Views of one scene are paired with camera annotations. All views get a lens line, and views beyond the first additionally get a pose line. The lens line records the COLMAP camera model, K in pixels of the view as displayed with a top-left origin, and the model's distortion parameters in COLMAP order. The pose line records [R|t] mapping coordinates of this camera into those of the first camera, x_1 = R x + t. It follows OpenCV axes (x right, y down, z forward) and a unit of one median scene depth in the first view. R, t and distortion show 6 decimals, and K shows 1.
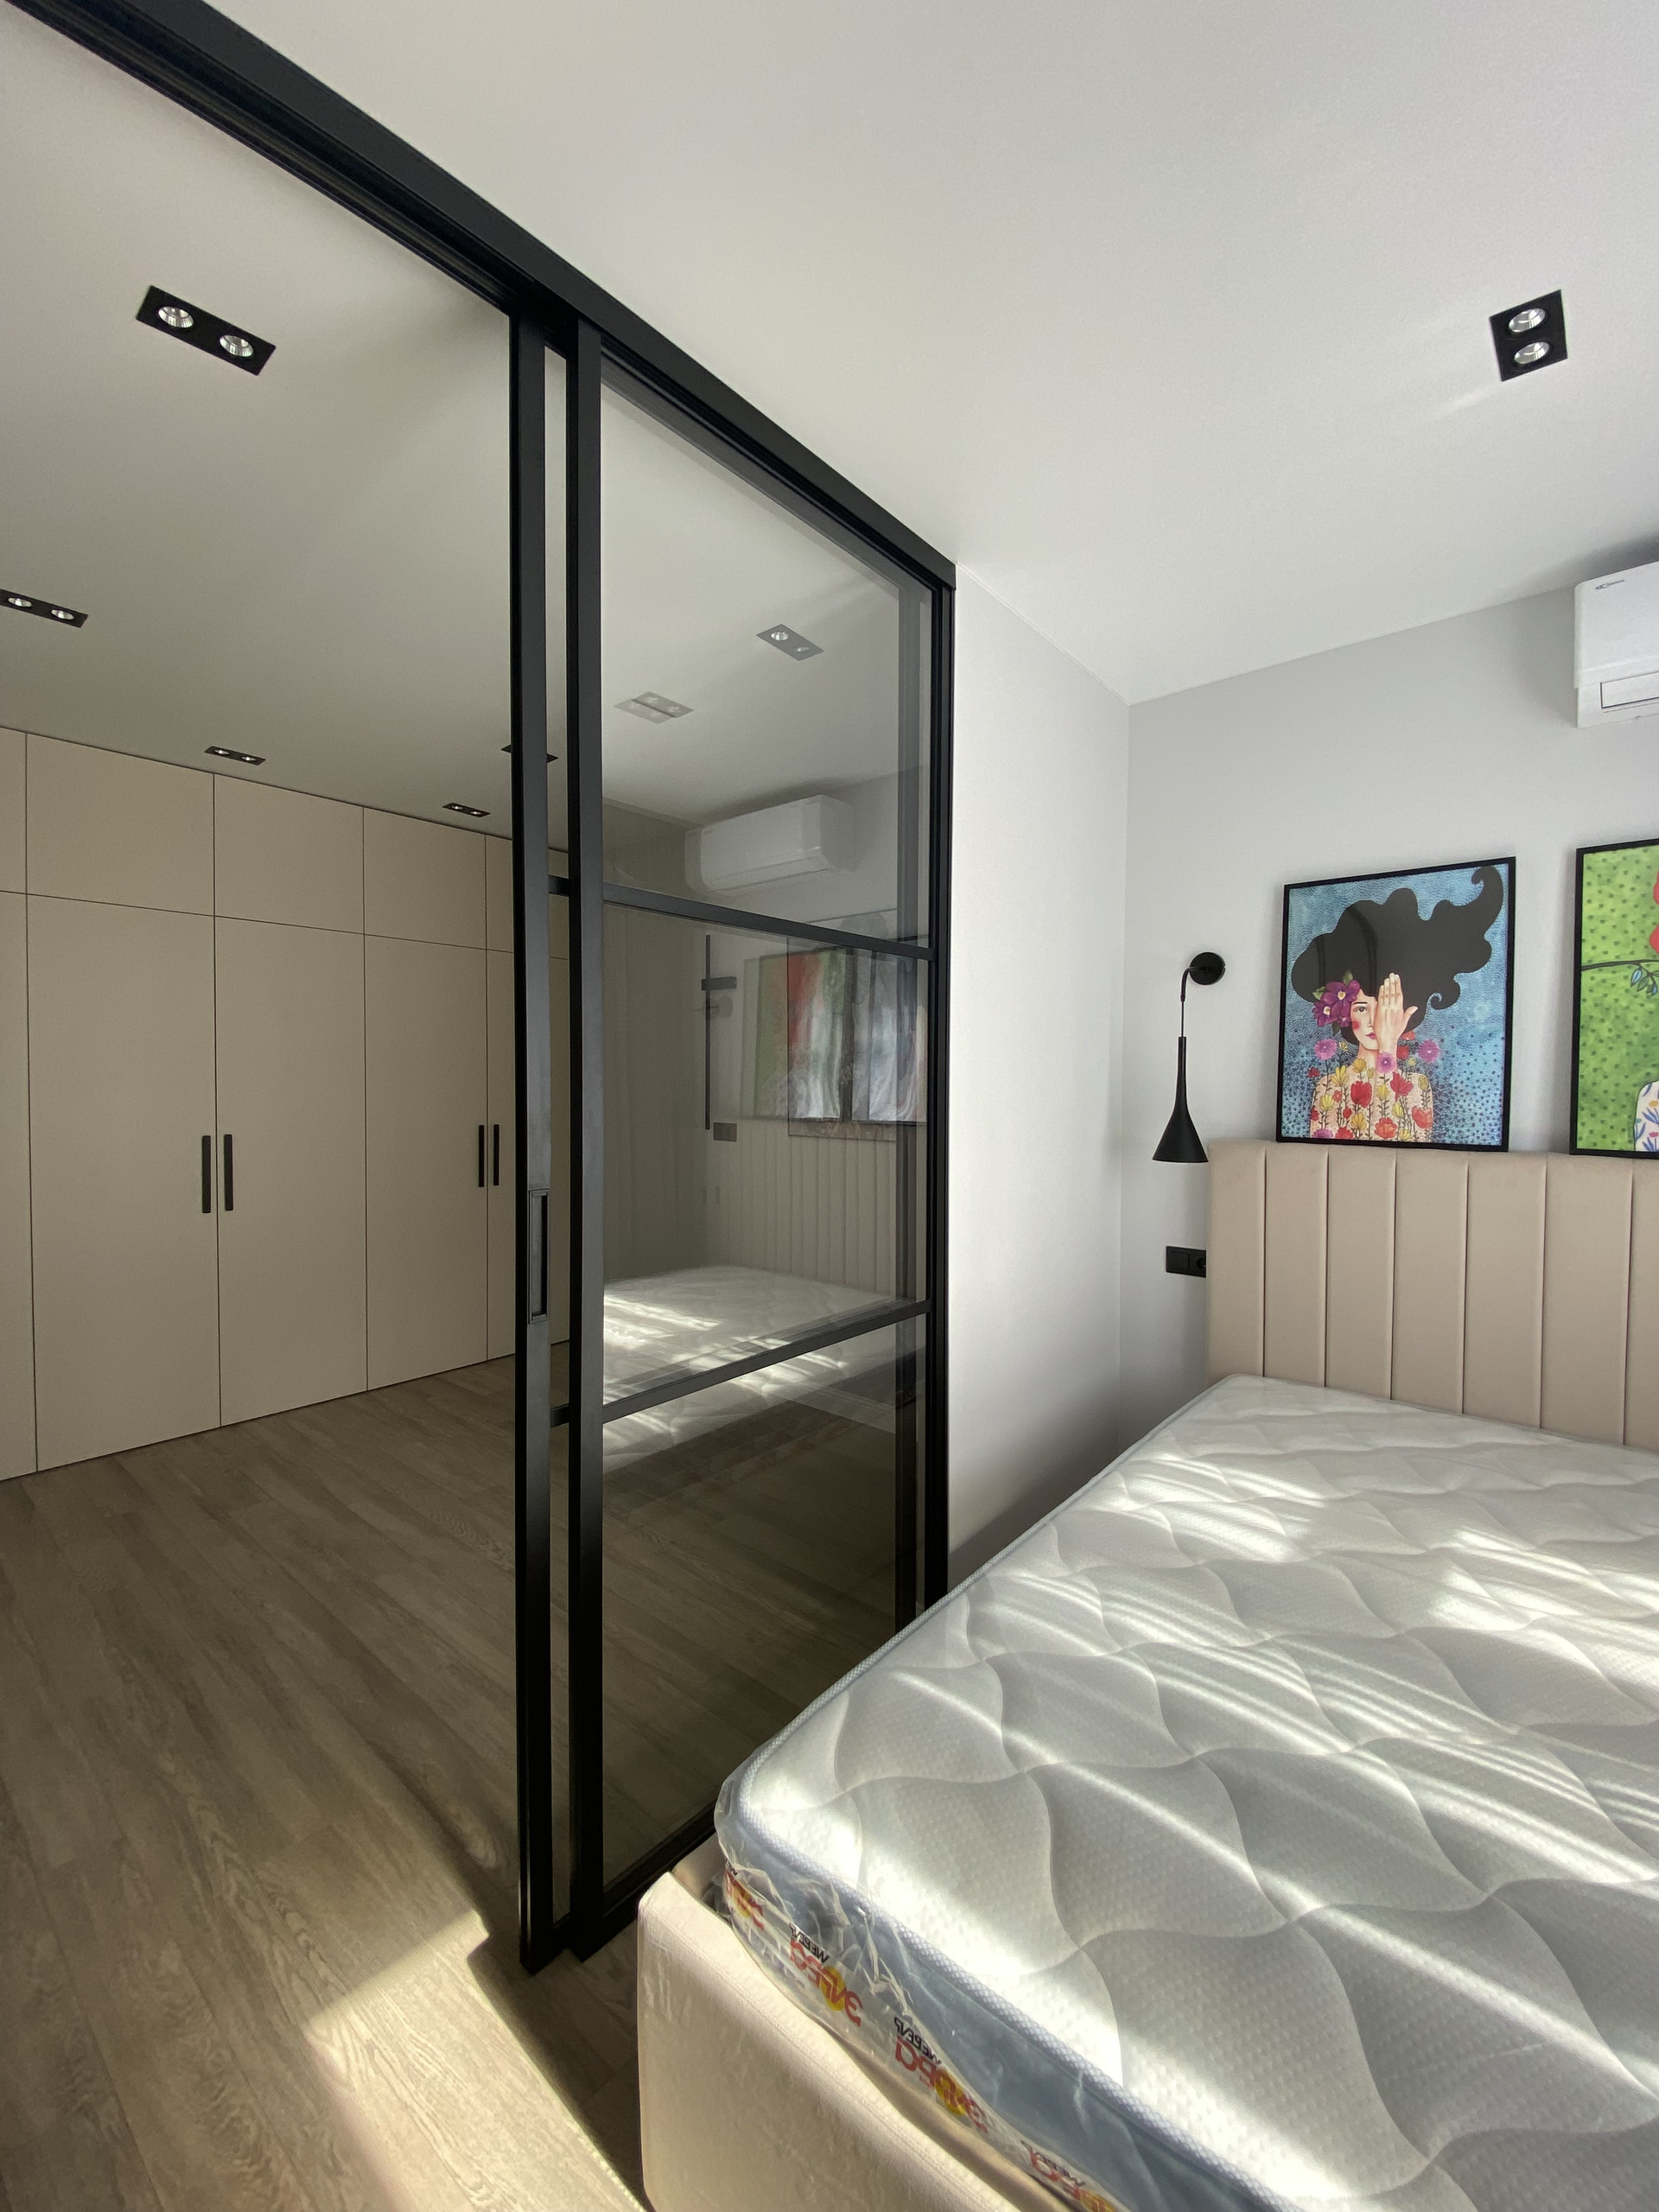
lens RADIAL K [[898.4, 0, 833.5], [0, 898.4, 1098.7], [0, 0, 1]] dist [0.002678, -0.013894]
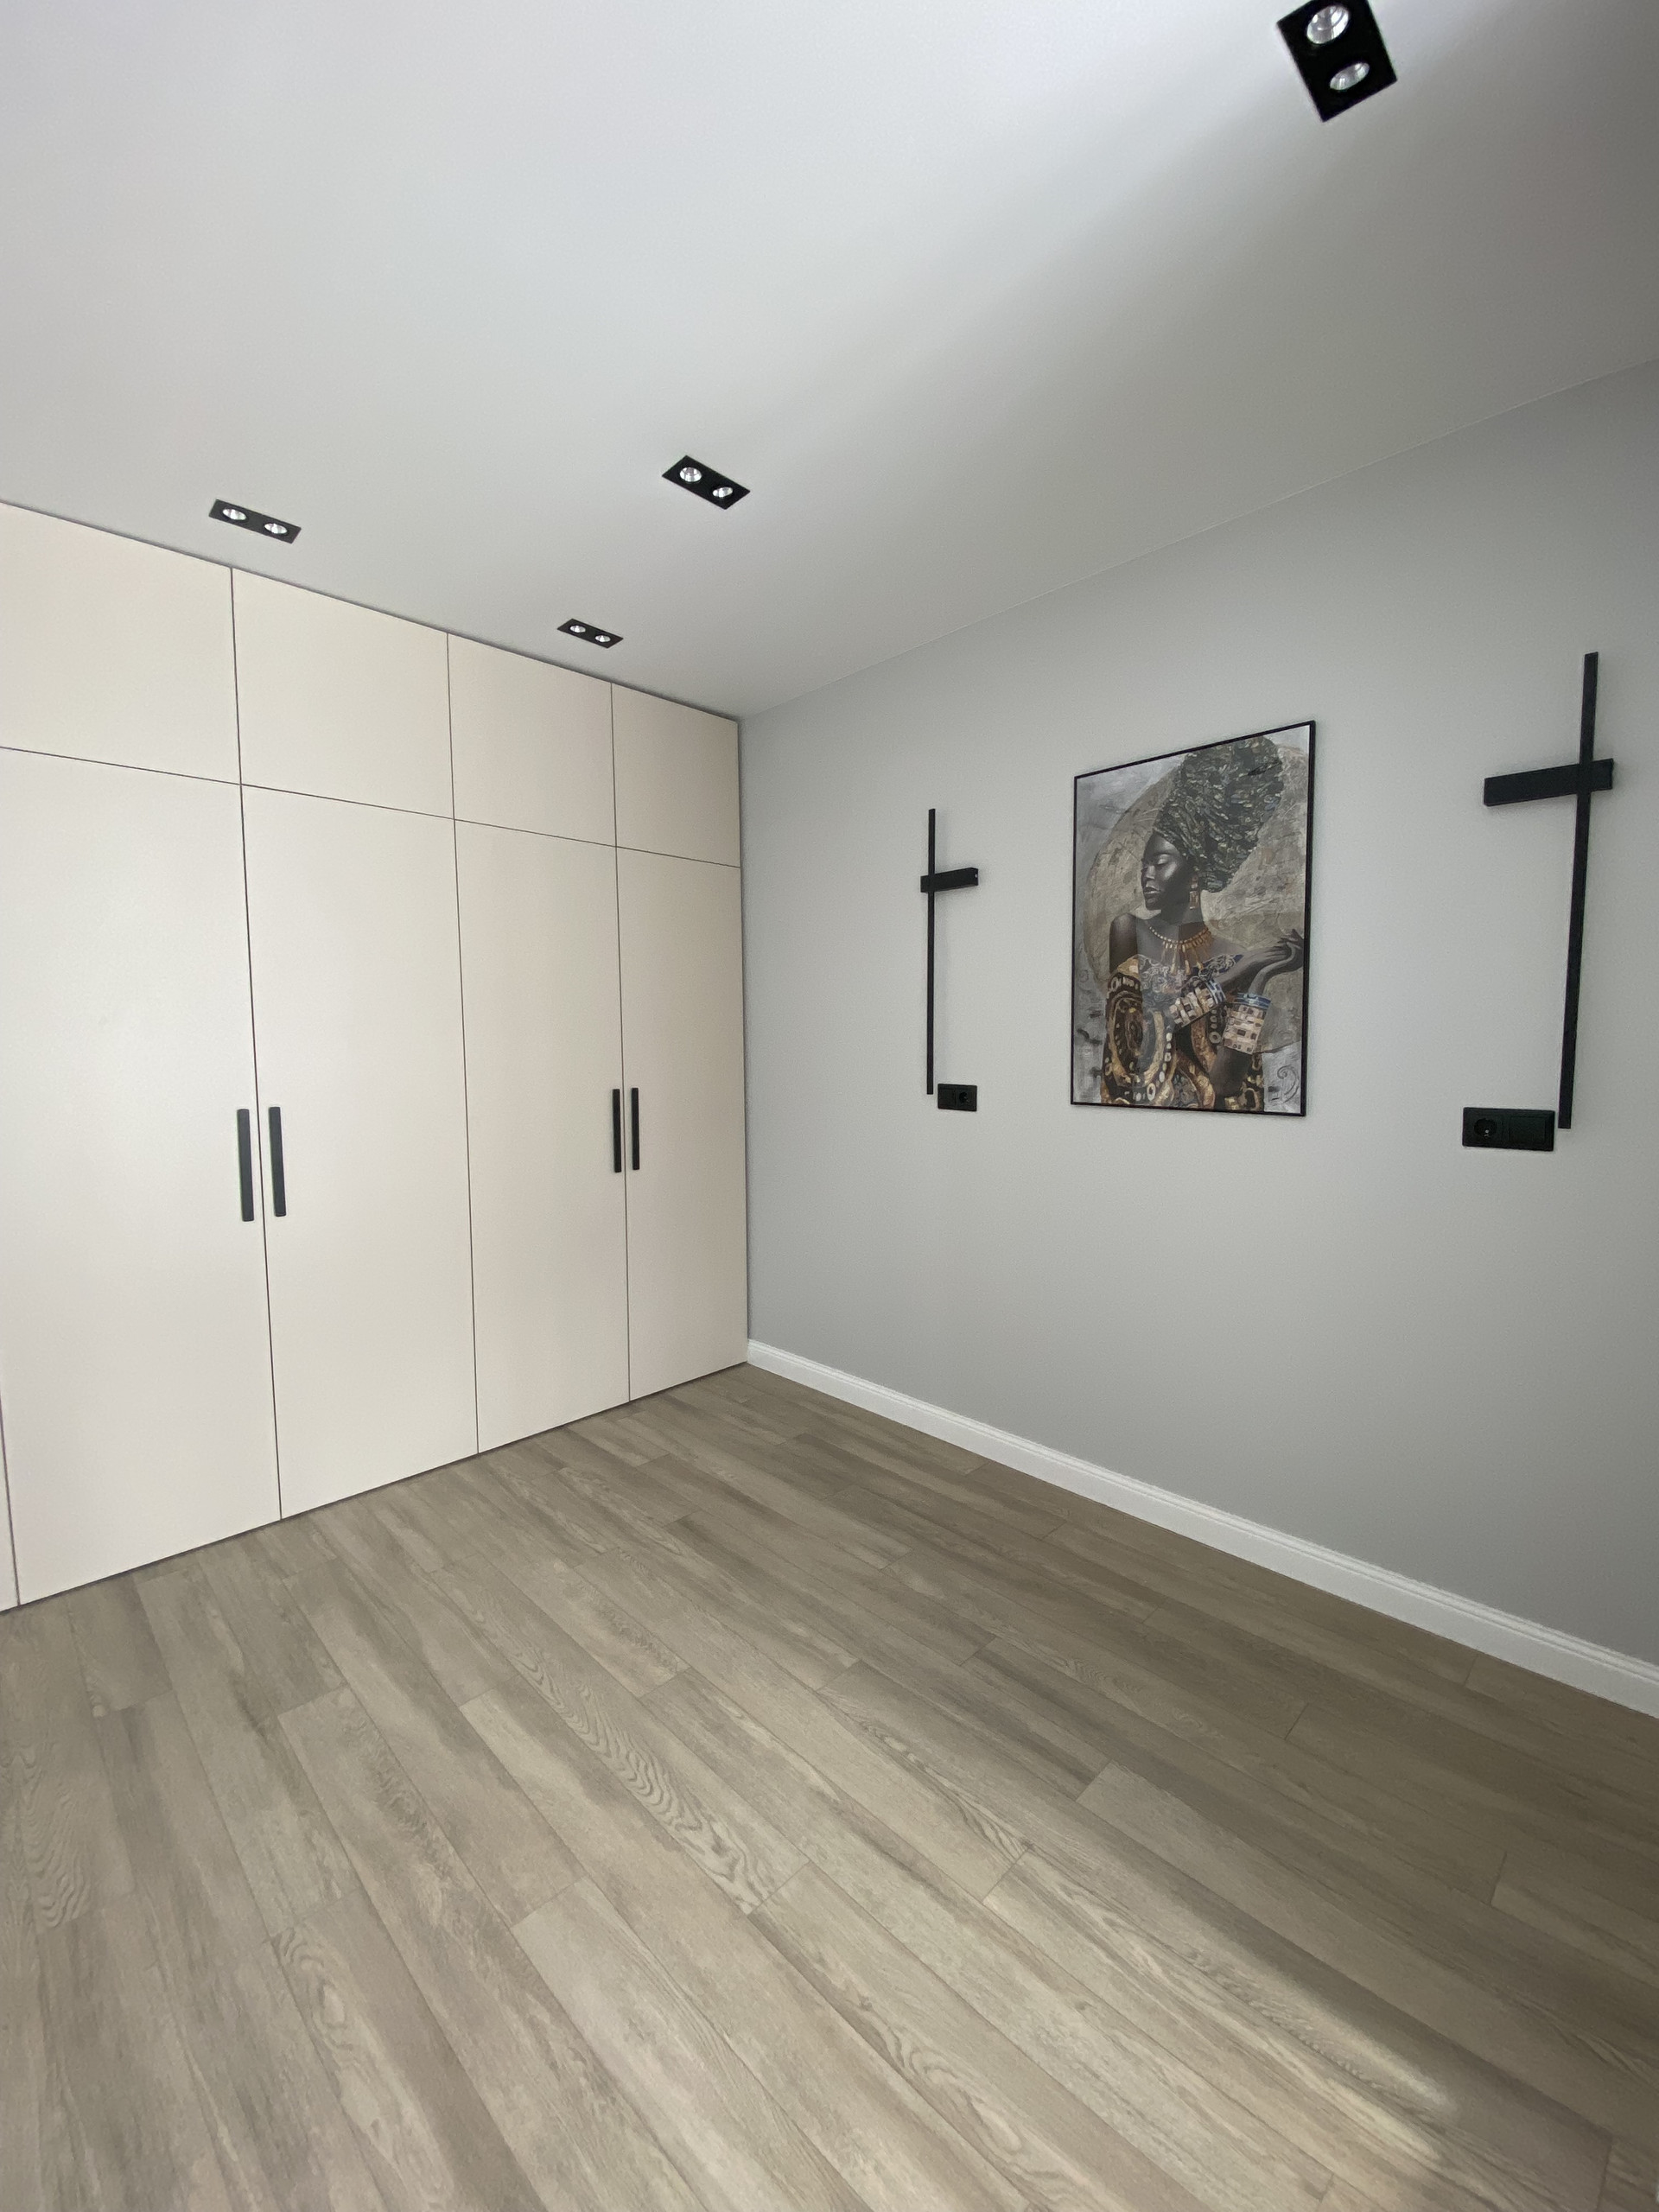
lens RADIAL K [[894.7, 0, 829.5], [0, 894.7, 1106.0], [0, 0, 1]] dist [0.018551, -0.019635]
pose [[0.996210, -0.004987, -0.086832, -0.220156], [0.009835, 0.998411, 0.055492, 0.005483], [0.086417, -0.056136, 0.994676, 0.406261]]
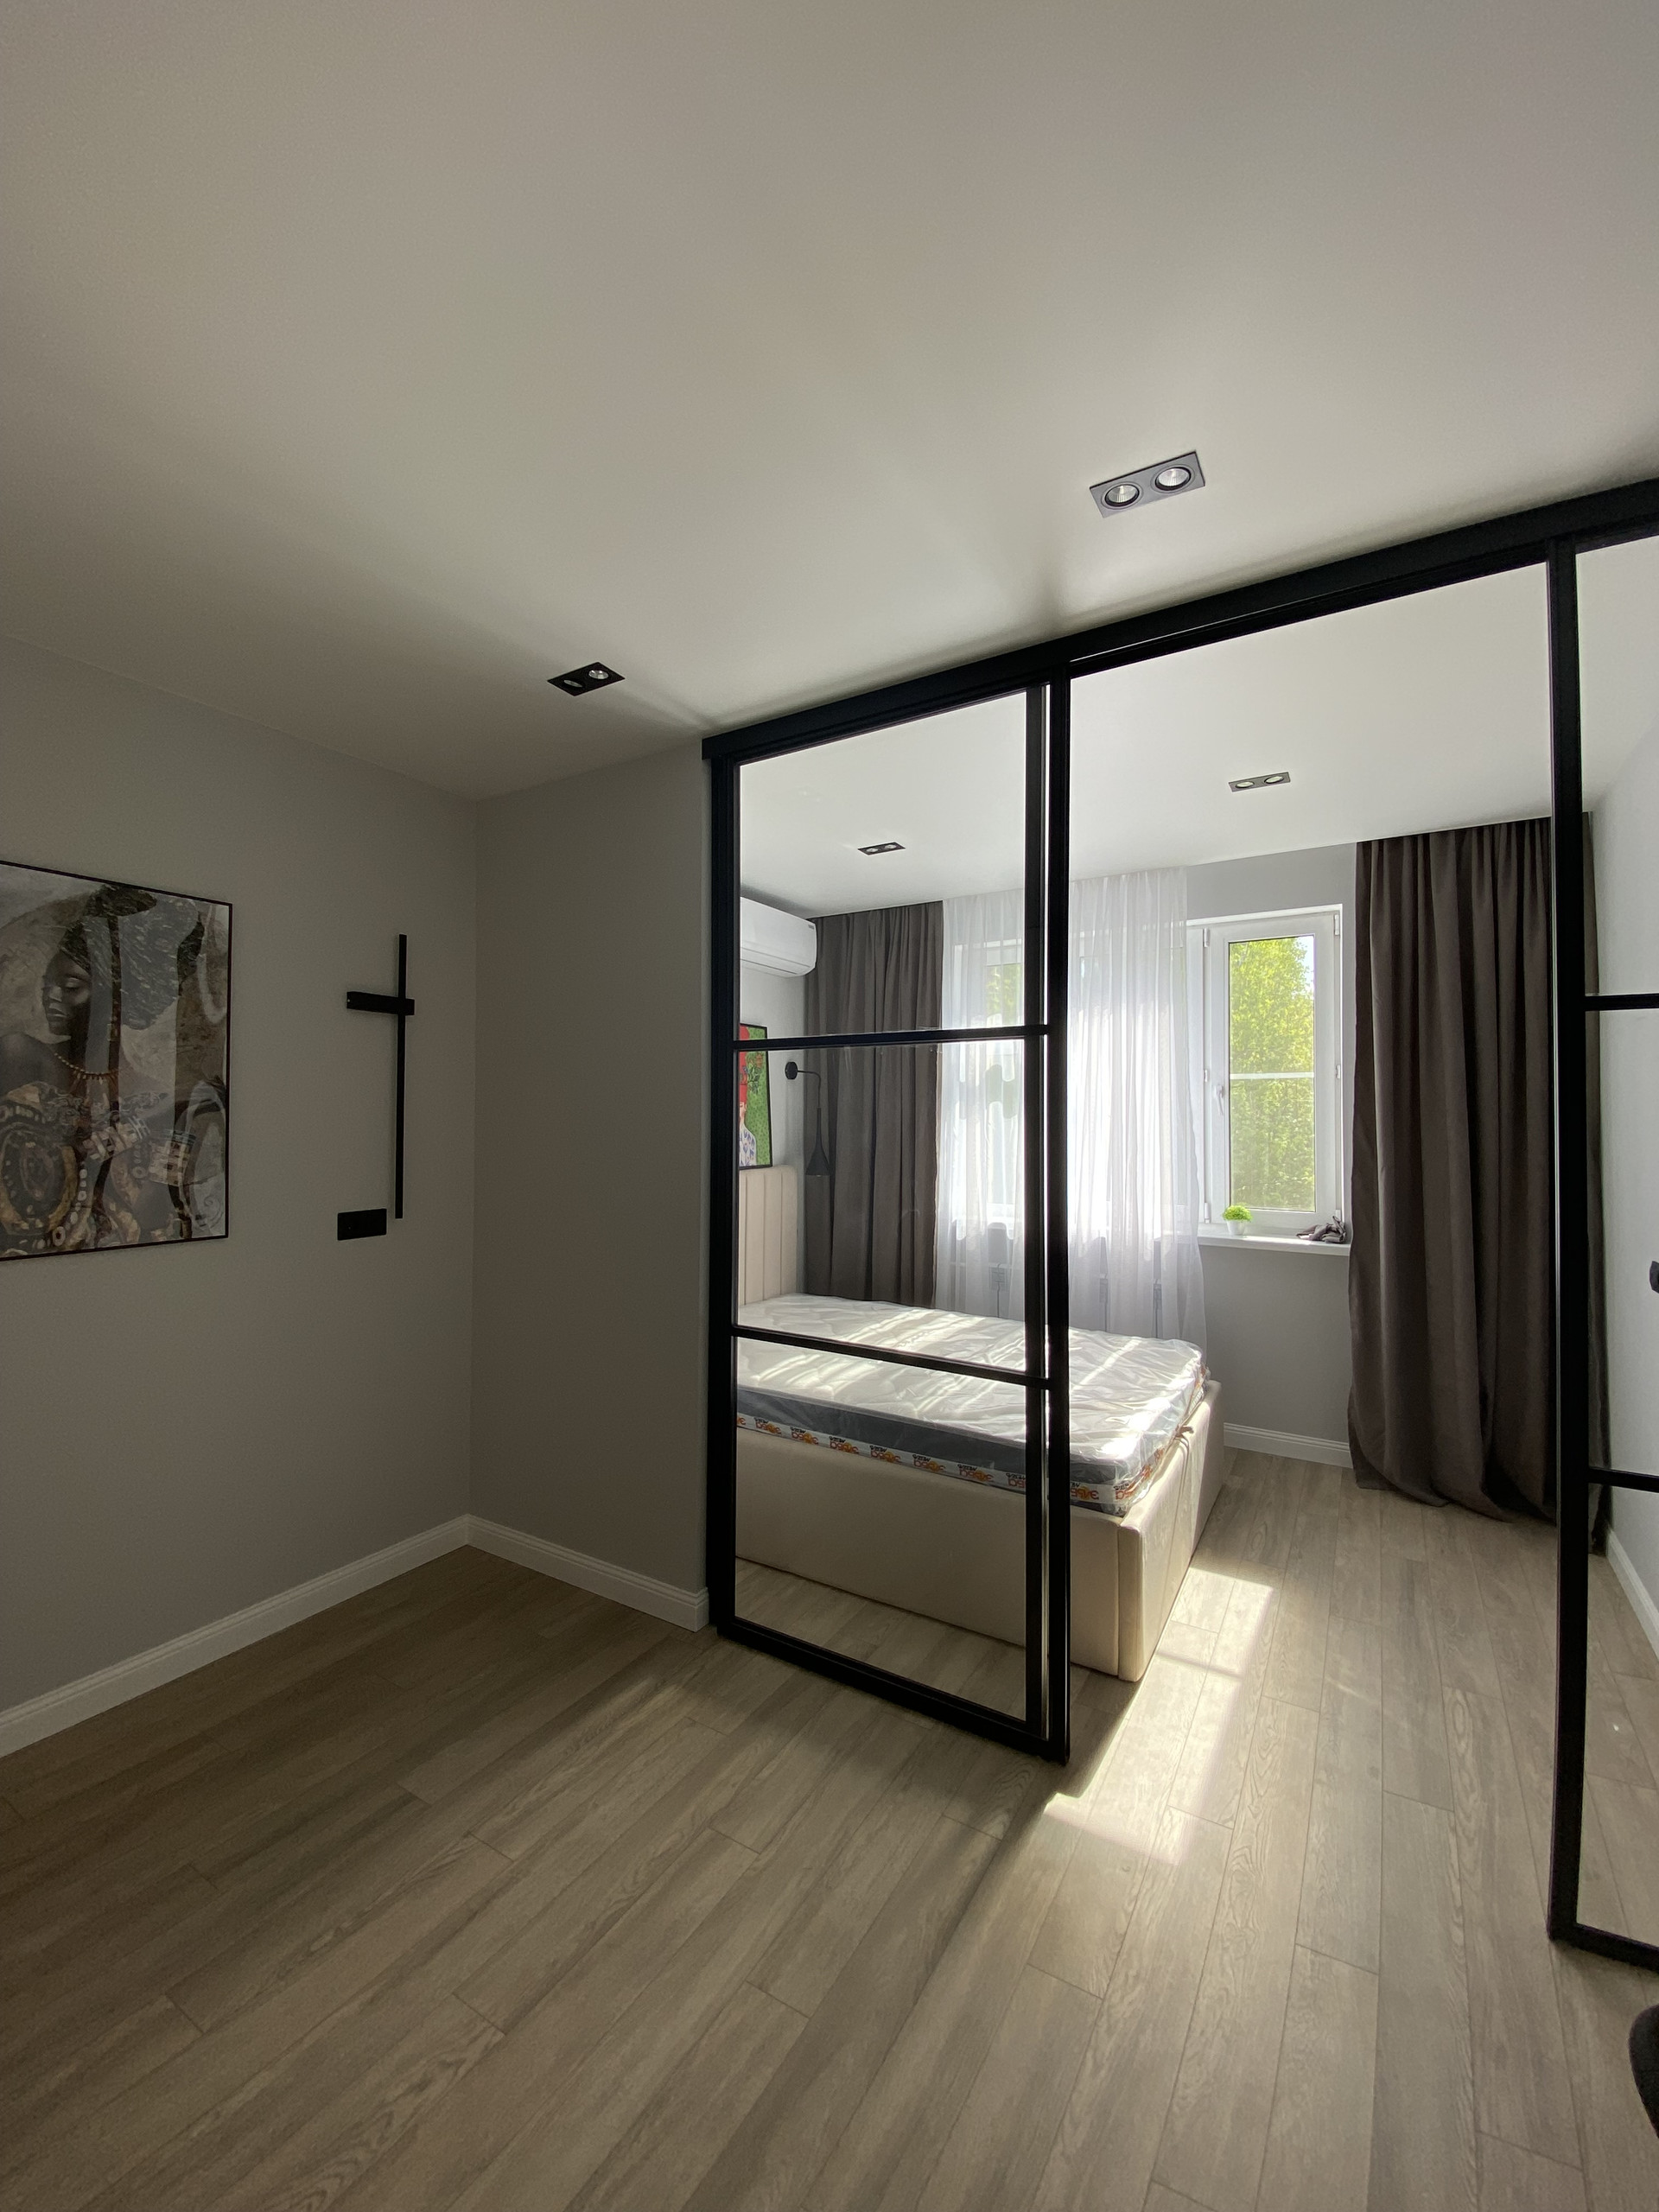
lens RADIAL K [[888.7, 0, 842.9], [0, 888.7, 1105.9], [0, 0, 1]] dist [-0.000110, -0.015102]
pose [[-0.172450, 0.009307, 0.984974, -0.783324], [0.019639, 0.999789, -0.006008, -0.045281], [-0.984823, 0.018308, -0.172596, 0.721375]]
